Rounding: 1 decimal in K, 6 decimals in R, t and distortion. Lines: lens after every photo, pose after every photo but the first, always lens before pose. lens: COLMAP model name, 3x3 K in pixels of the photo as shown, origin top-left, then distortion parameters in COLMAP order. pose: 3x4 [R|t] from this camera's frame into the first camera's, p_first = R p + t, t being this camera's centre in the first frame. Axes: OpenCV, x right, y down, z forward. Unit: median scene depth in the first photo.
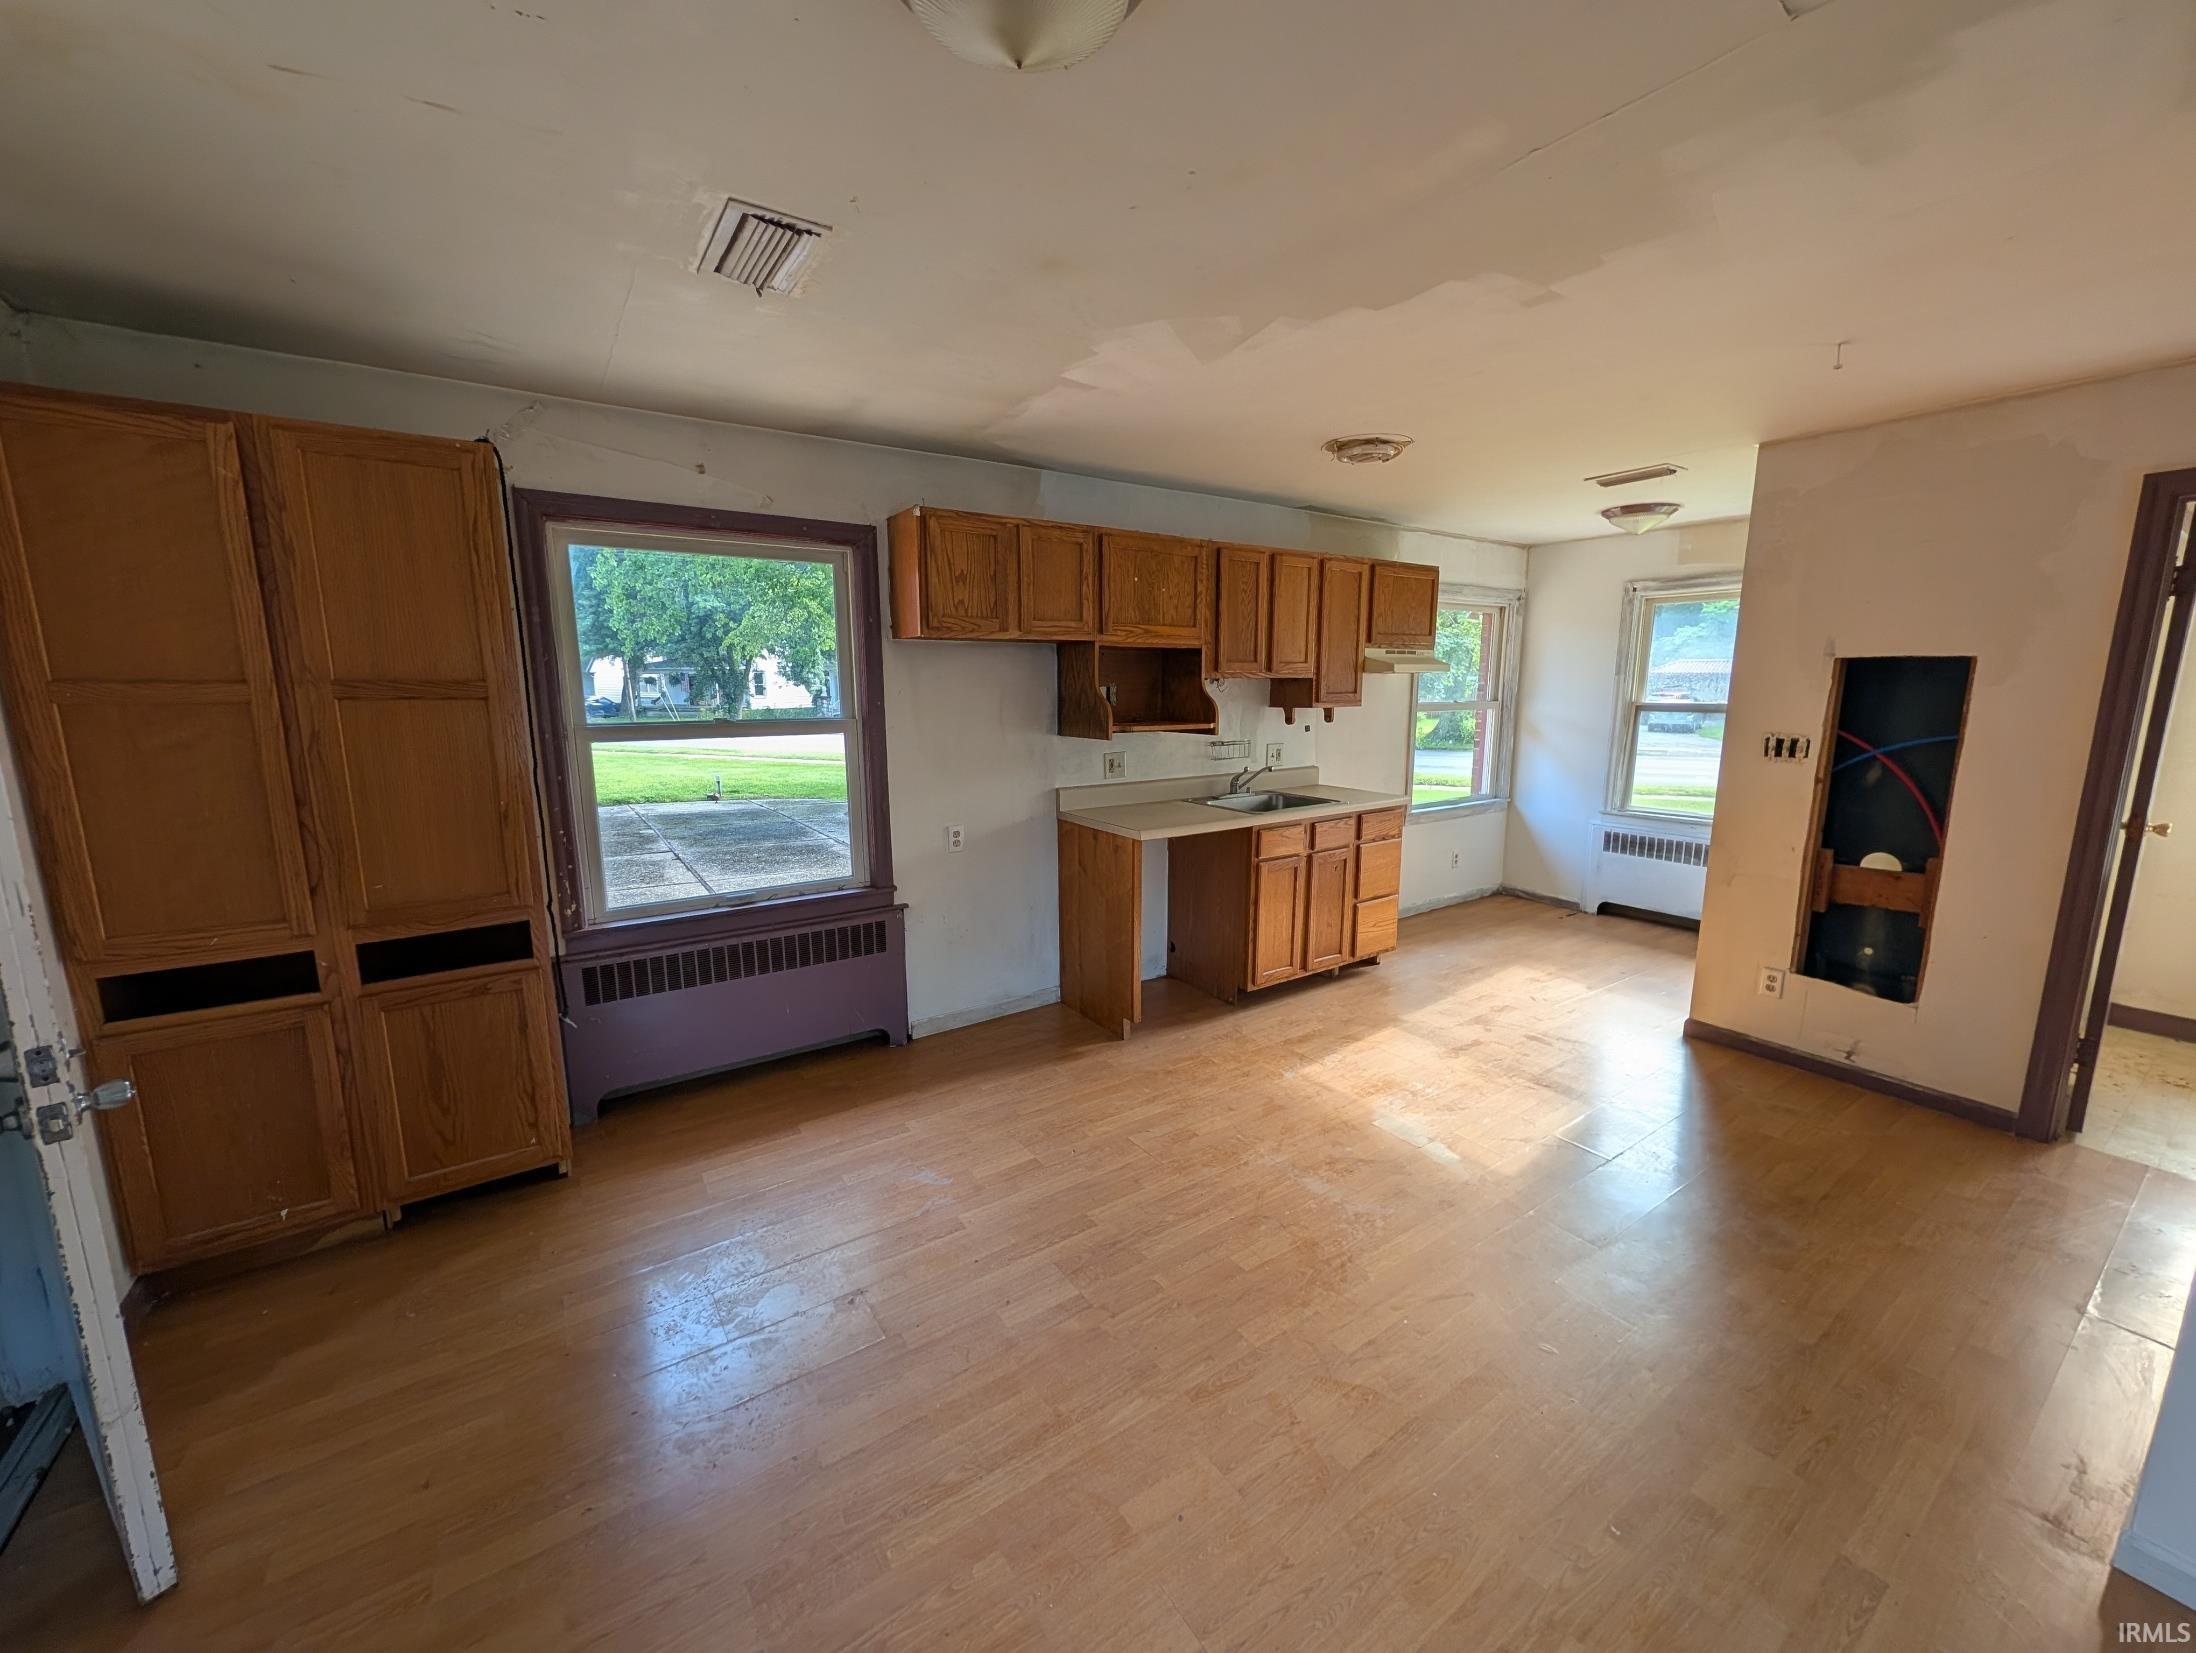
lens RADIAL K [[851.1, 0, 1098.5], [0, 851.1, 827.2], [0, 0, 1]] dist [-0.000915, 0.000303]
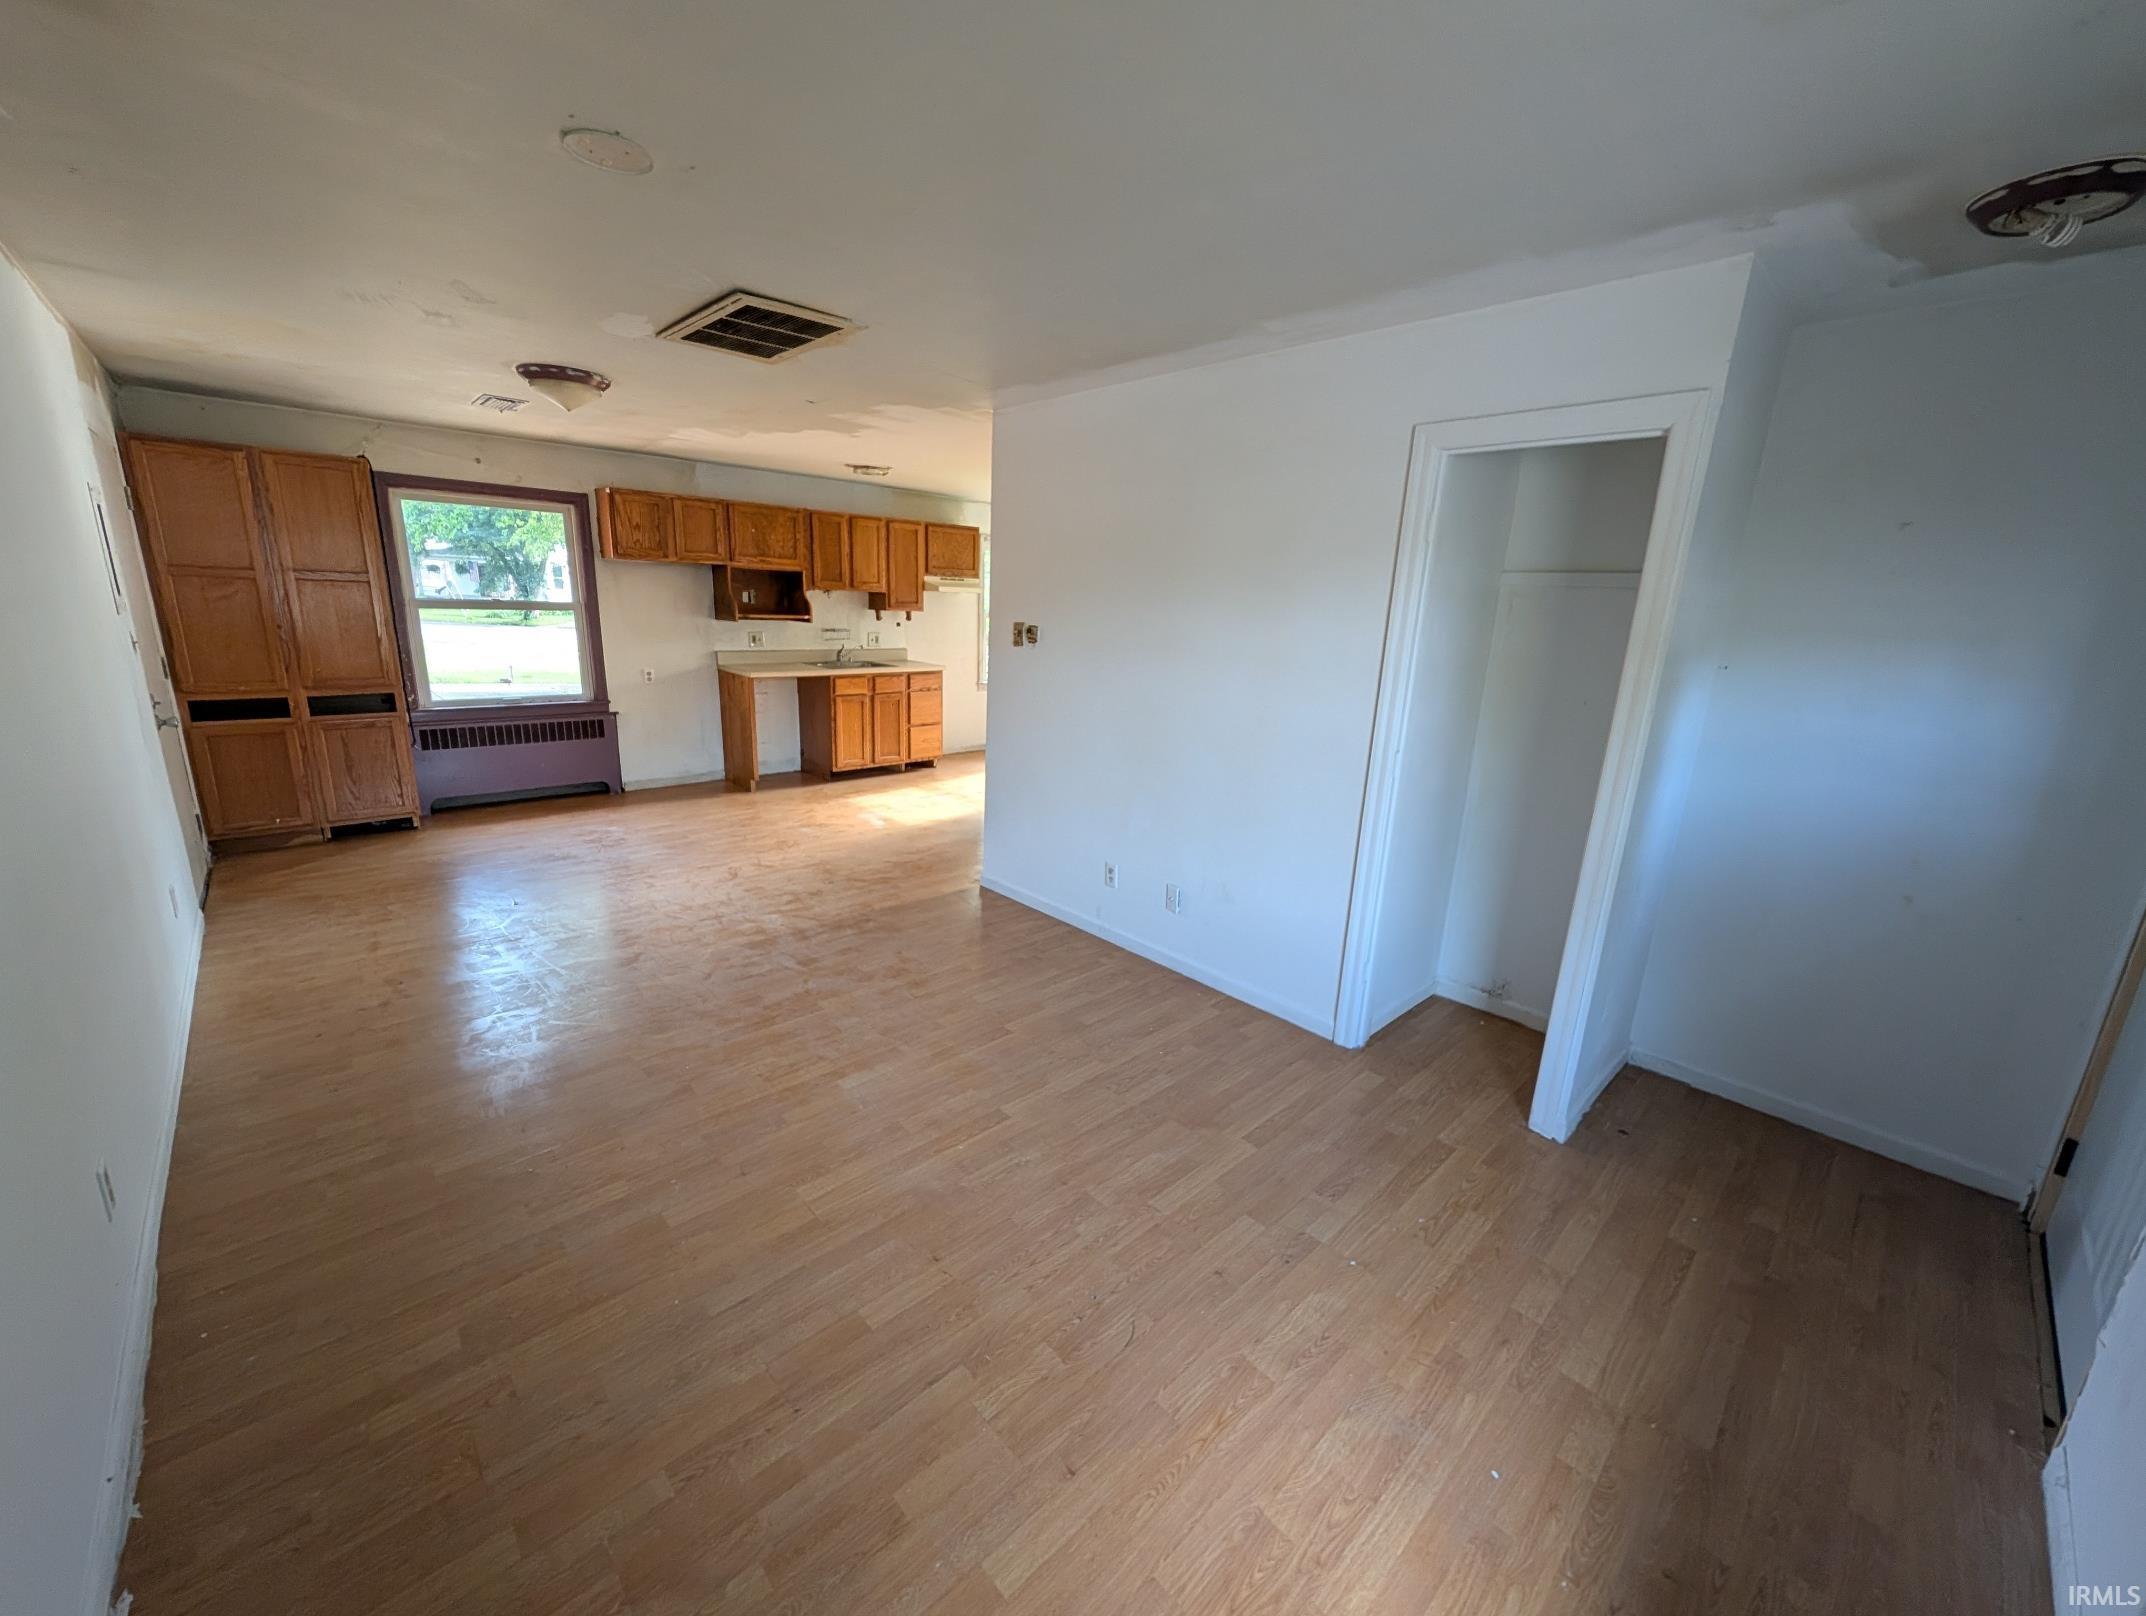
lens RADIAL K [[831.7, 0, 1072.6], [0, 831.7, 809.1], [0, 0, 1]] dist [-0.000915, 0.000303]
pose [[0.986321, 0.003960, 0.164790, 0.411966], [-0.017618, 0.996518, 0.081501, 0.131546], [-0.163893, -0.083290, 0.982956, -0.844463]]
